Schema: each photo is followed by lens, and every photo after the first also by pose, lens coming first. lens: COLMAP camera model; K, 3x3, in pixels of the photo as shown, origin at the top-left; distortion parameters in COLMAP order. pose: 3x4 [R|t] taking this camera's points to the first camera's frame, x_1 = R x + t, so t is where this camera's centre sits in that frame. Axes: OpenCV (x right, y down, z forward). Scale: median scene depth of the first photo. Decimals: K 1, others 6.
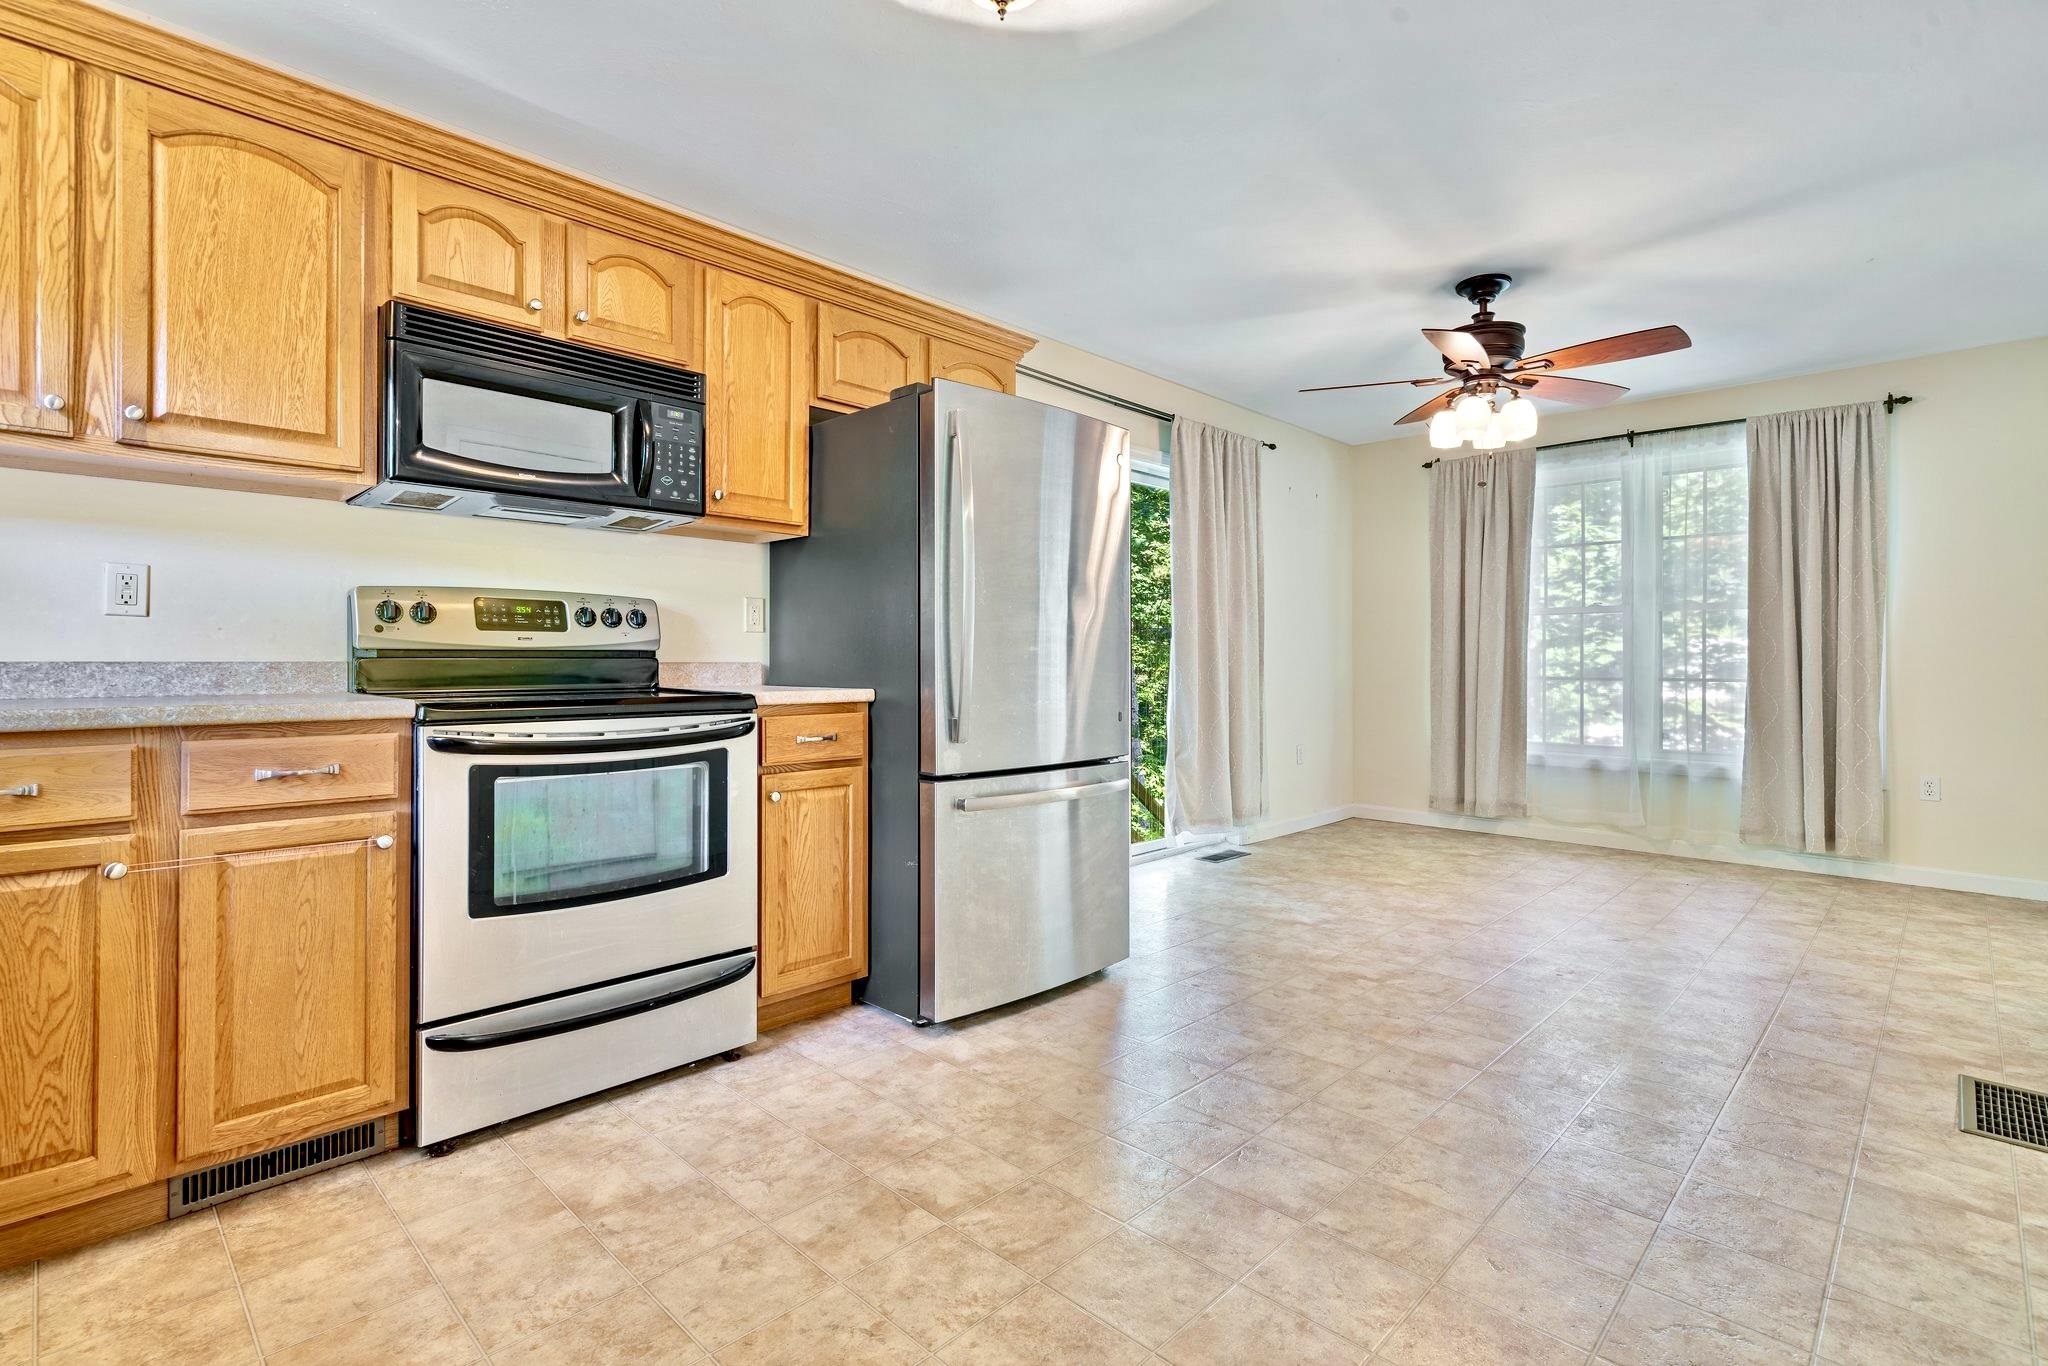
lens RADIAL K [[961.7, 0, 1019.5], [0, 961.7, 652.7], [0, 0, 1]] dist [0.001322, 0.000438]
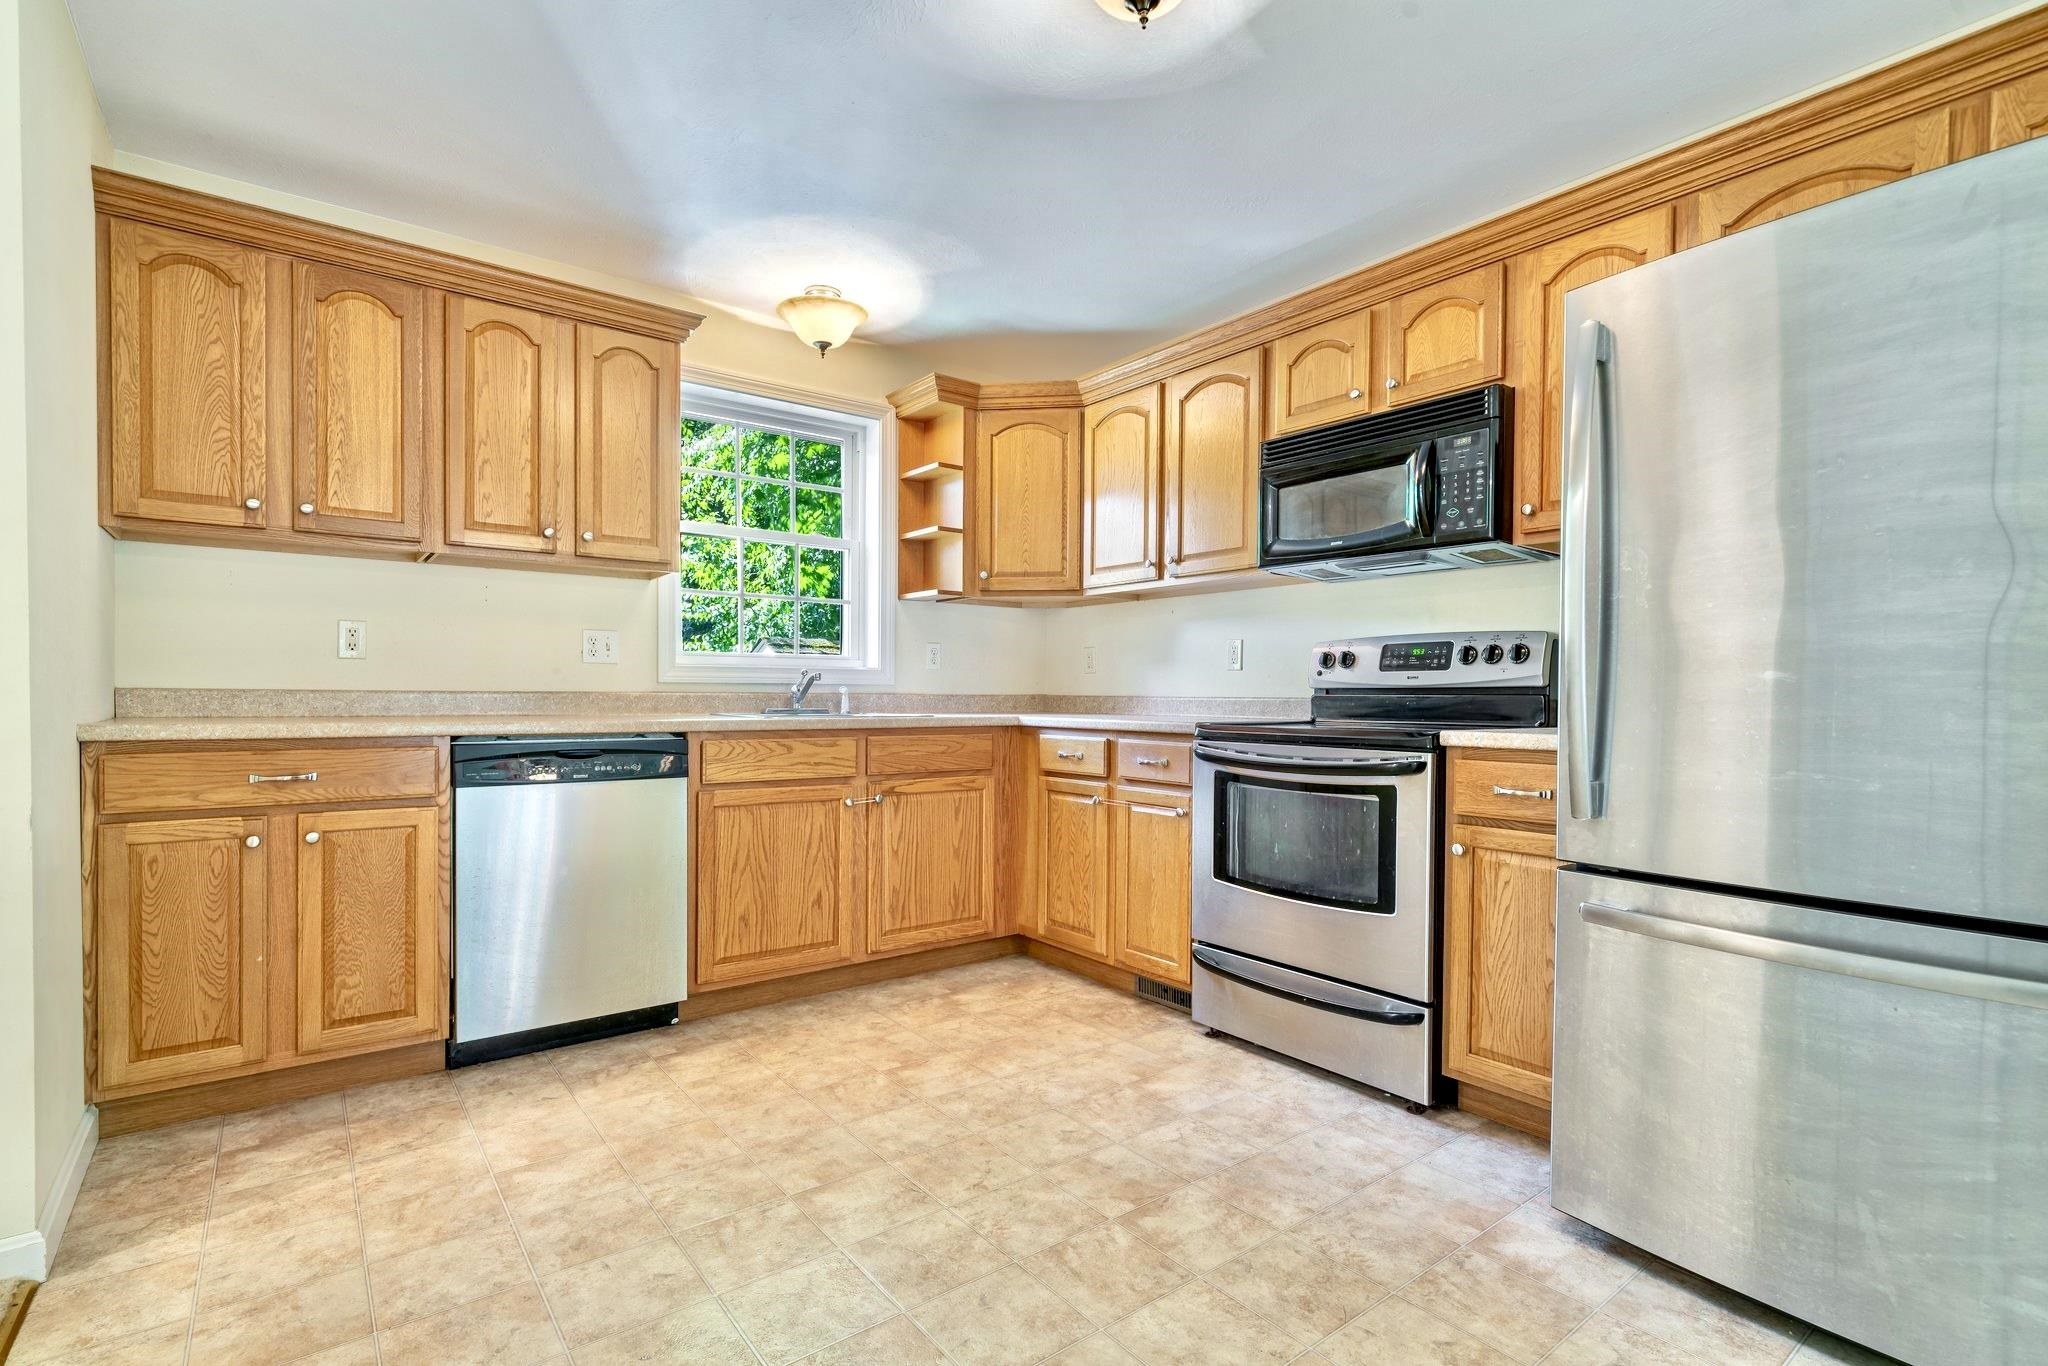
lens RADIAL K [[966.1, 0, 1023.5], [0, 966.1, 702.1], [0, 0, 1]] dist [-0.000147, 0.000203]
pose [[-0.144853, 0.004700, -0.989442, 0.735562], [0.002180, 0.999988, 0.004431, 0.008878], [0.989451, -0.001515, -0.144861, 0.781017]]
